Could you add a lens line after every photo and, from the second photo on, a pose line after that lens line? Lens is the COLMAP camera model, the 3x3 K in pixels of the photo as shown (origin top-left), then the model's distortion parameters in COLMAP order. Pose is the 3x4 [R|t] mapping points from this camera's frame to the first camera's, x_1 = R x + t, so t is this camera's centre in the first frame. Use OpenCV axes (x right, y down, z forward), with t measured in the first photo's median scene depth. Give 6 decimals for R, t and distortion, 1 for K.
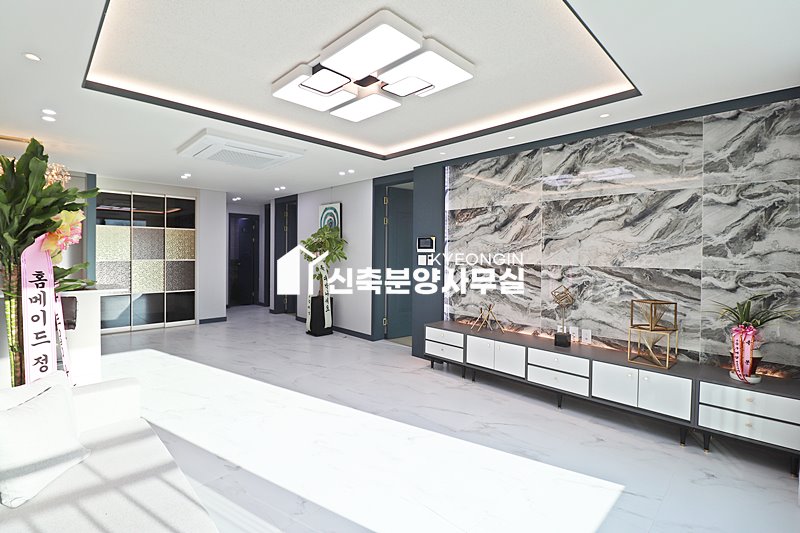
lens RADIAL K [[370.0, 0, 402.4], [0, 370.0, 256.1], [0, 0, 1]] dist [0.001372, -0.013963]
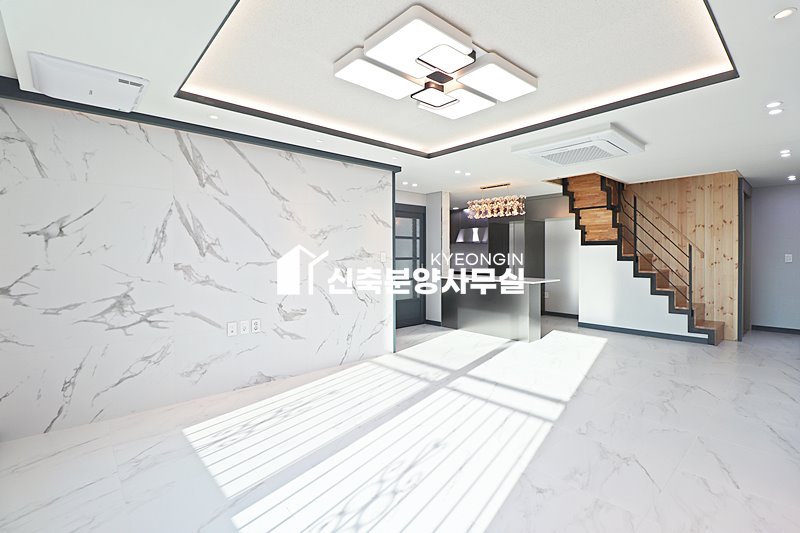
lens RADIAL K [[373.6, 0, 397.5], [0, 373.6, 258.4], [0, 0, 1]] dist [-0.002083, -0.013040]
pose [[-0.066338, 0.003273, -0.997792, 0.685277], [-0.013546, 0.999900, 0.004180, 0.012278], [0.997705, 0.013793, -0.066287, 0.706643]]
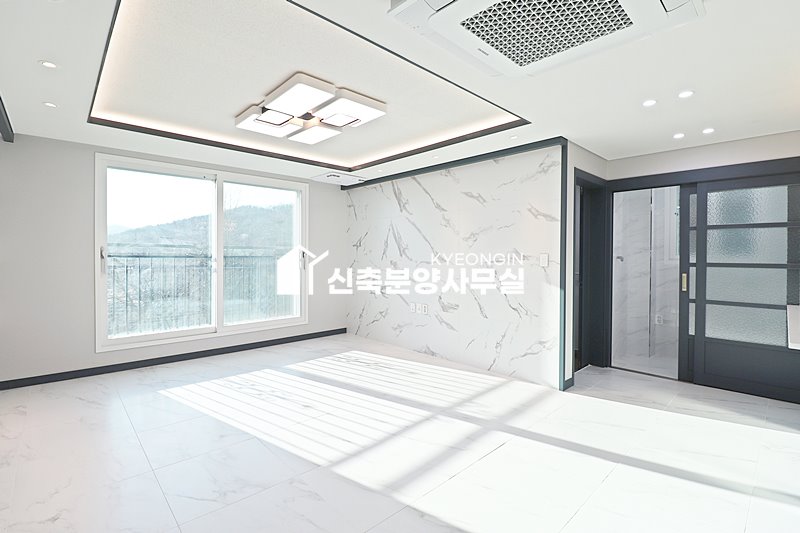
lens RADIAL K [[367.9, 0, 401.7], [0, 367.9, 259.7], [0, 0, 1]] dist [-0.000612, -0.012855]
pose [[-0.999184, -0.012378, 0.038437, -0.355950], [-0.011216, 0.999478, 0.030296, -0.015815], [-0.038792, 0.029840, -0.998802, 1.671968]]
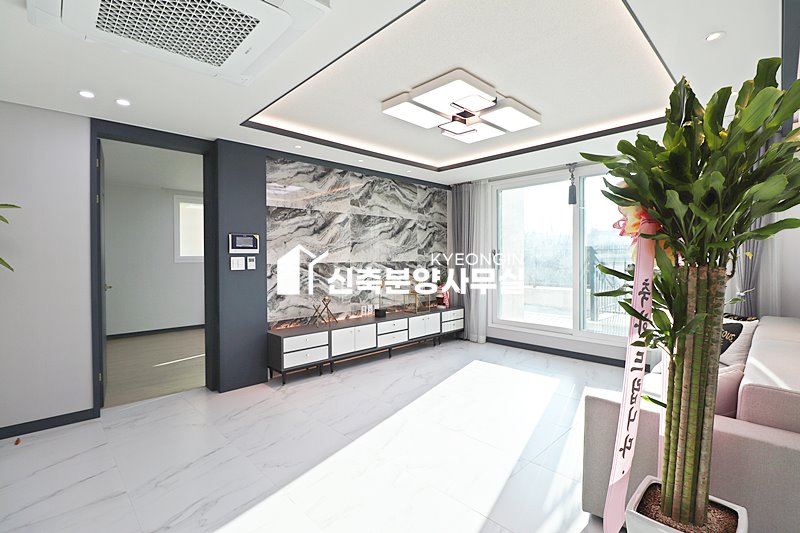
lens RADIAL K [[367.9, 0, 401.7], [0, 367.9, 259.7], [0, 0, 1]] dist [-0.000612, -0.012855]
pose [[0.008597, -0.016379, 0.999829, -1.001796], [0.019982, 0.999669, 0.016204, -0.003456], [-0.999763, 0.019839, 0.008922, 0.901643]]
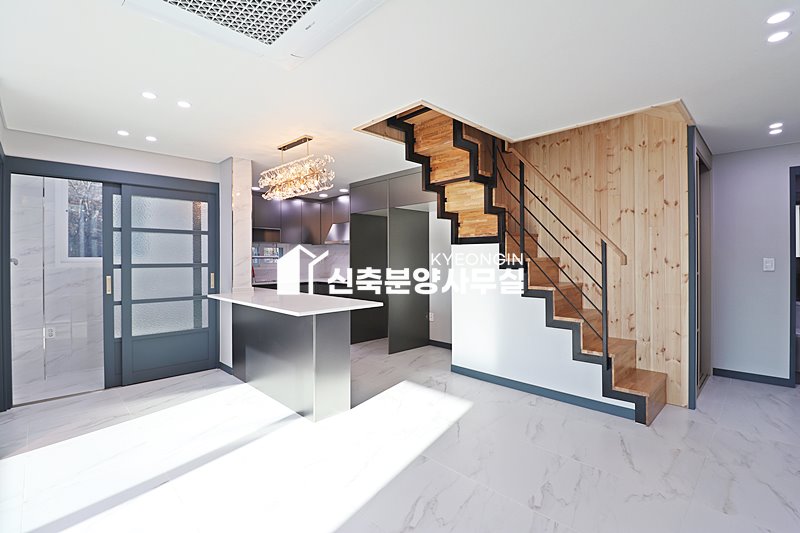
lens RADIAL K [[367.9, 0, 401.7], [0, 367.9, 259.7], [0, 0, 1]] dist [-0.000612, -0.012855]
pose [[-0.008173, -0.003442, -0.999961, -0.107218], [-0.012345, 0.999918, -0.003341, -0.003361], [0.999890, 0.012318, -0.008215, 1.379545]]
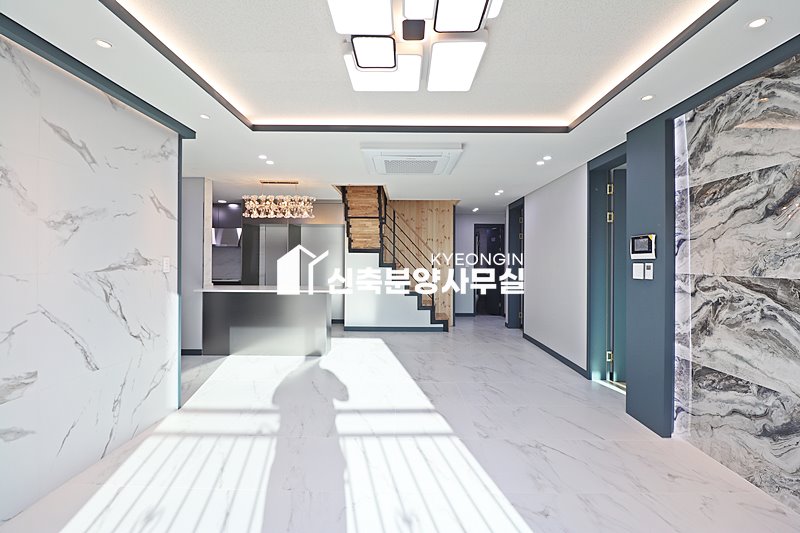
lens RADIAL K [[367.9, 0, 401.7], [0, 367.9, 259.7], [0, 0, 1]] dist [-0.000612, -0.012855]
pose [[0.699216, -0.004235, -0.714898, 0.313726], [-0.012108, 0.999769, -0.017765, 0.011004], [0.714808, 0.021077, 0.699003, 0.339780]]
